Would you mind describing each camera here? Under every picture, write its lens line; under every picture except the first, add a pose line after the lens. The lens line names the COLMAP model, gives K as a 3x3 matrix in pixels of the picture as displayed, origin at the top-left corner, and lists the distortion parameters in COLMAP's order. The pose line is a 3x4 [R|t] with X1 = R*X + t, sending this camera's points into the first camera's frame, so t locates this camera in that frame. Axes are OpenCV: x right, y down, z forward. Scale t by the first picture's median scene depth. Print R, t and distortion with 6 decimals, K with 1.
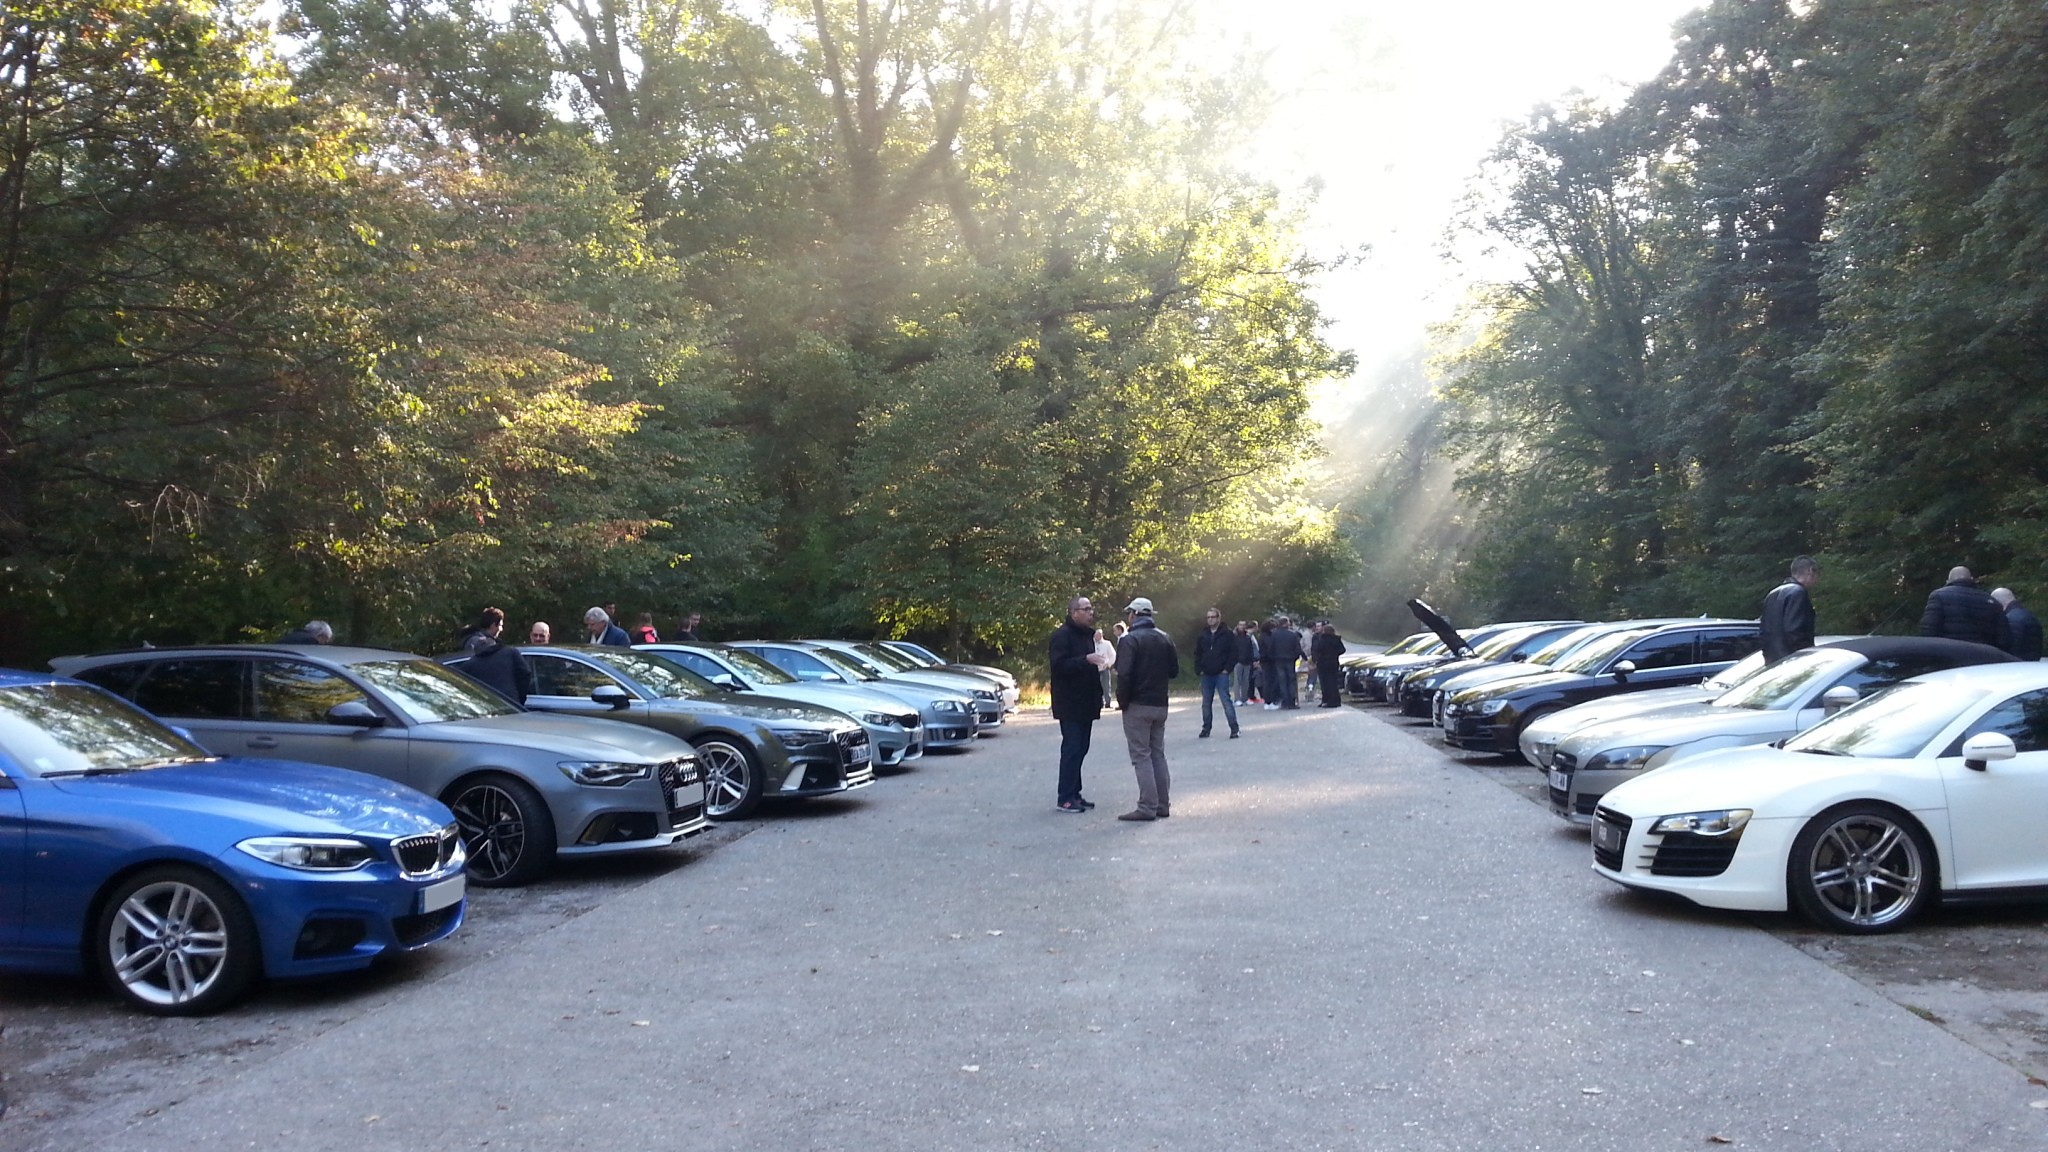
lens RADIAL K [[1875.5, 0, 1023.2], [0, 1875.5, 585.3], [0, 0, 1]] dist [0.018875, 0.000000]
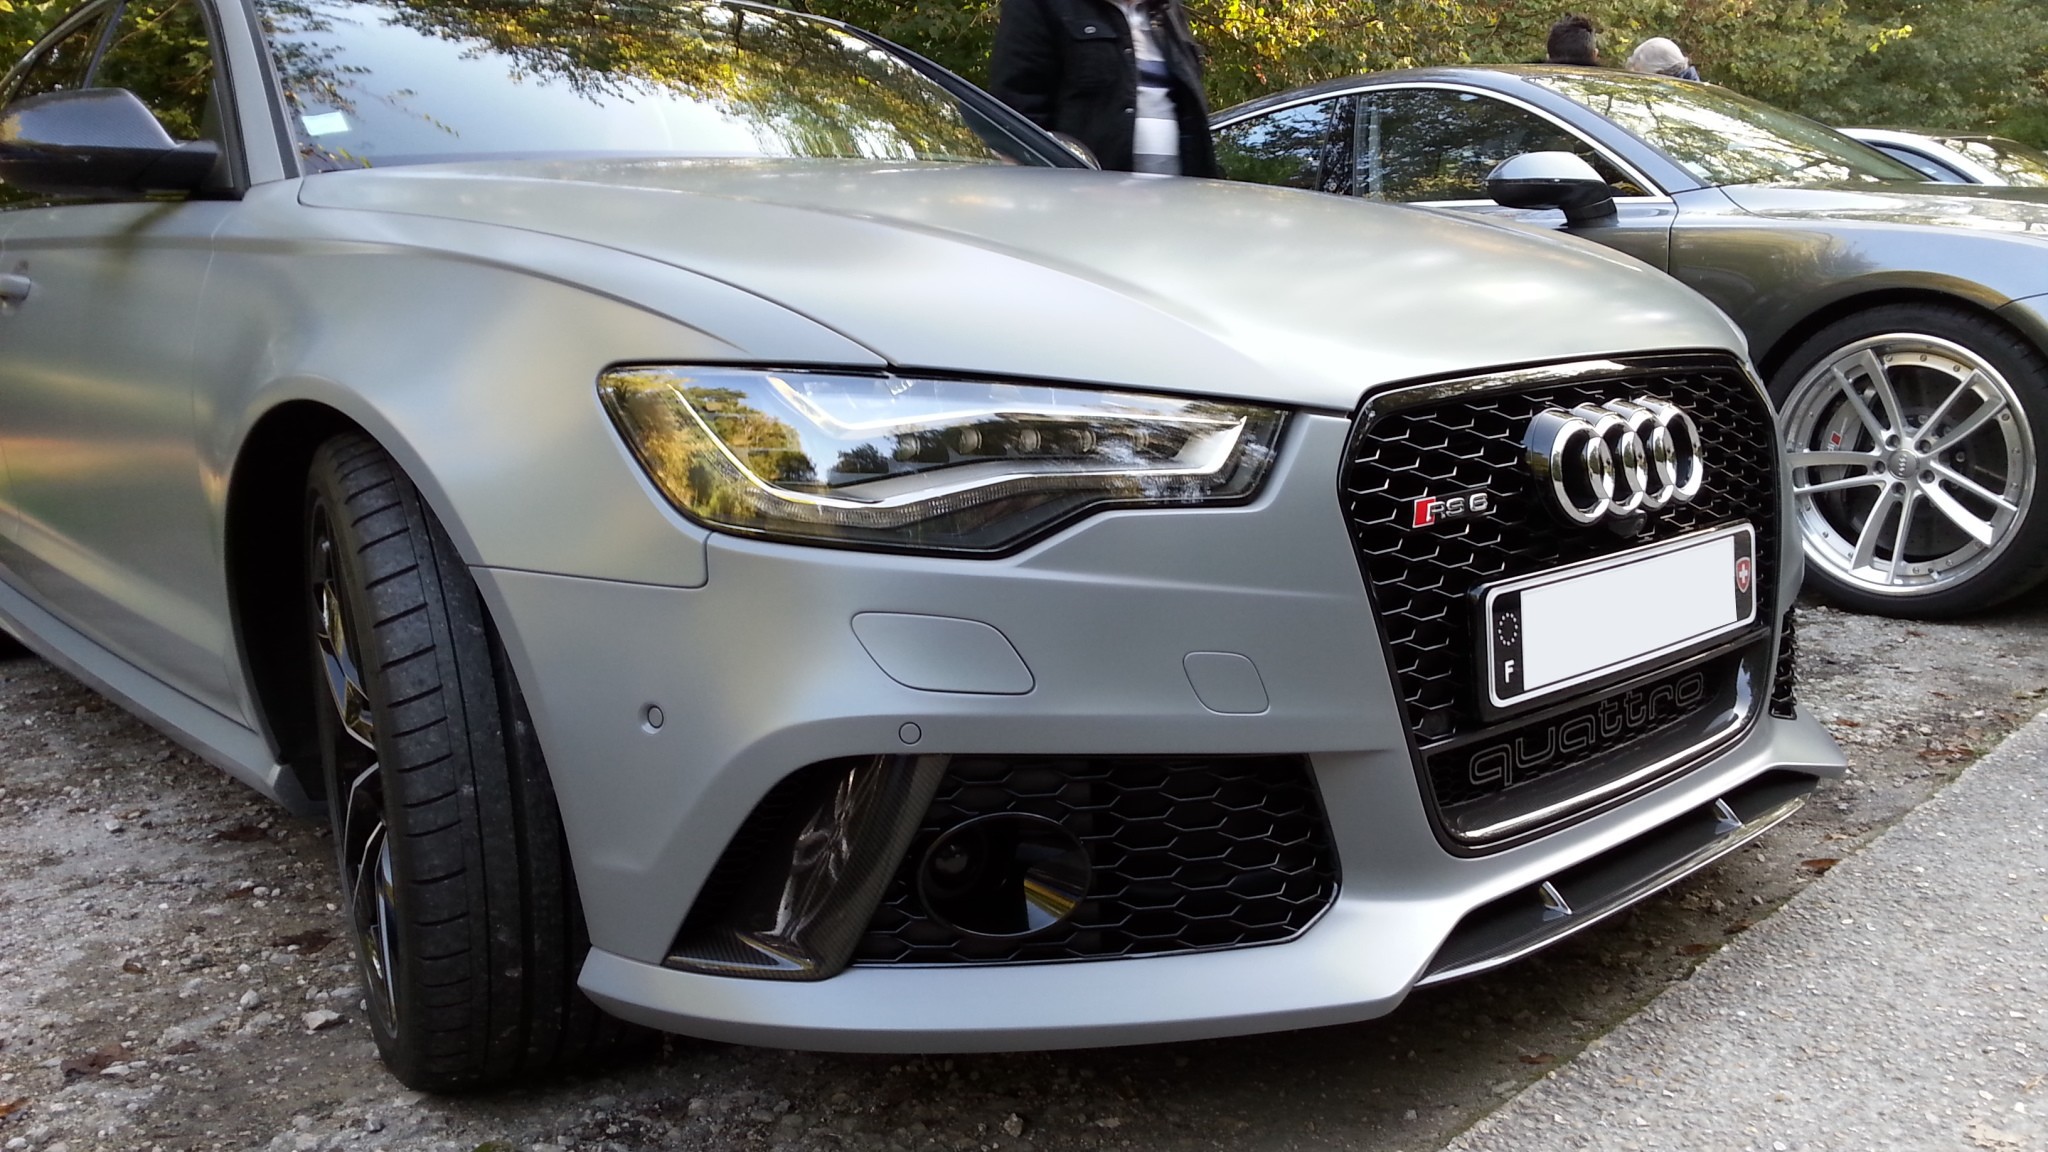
lens RADIAL K [[1875.5, 0, 1031.8], [0, 1875.5, 566.4], [0, 0, 1]] dist [0.018875, 0.000000]
pose [[0.816248, 0.076062, -0.572673, -0.123338], [0.028356, 0.984825, 0.171220, 0.076266], [0.577006, -0.155997, 0.801704, 0.802224]]
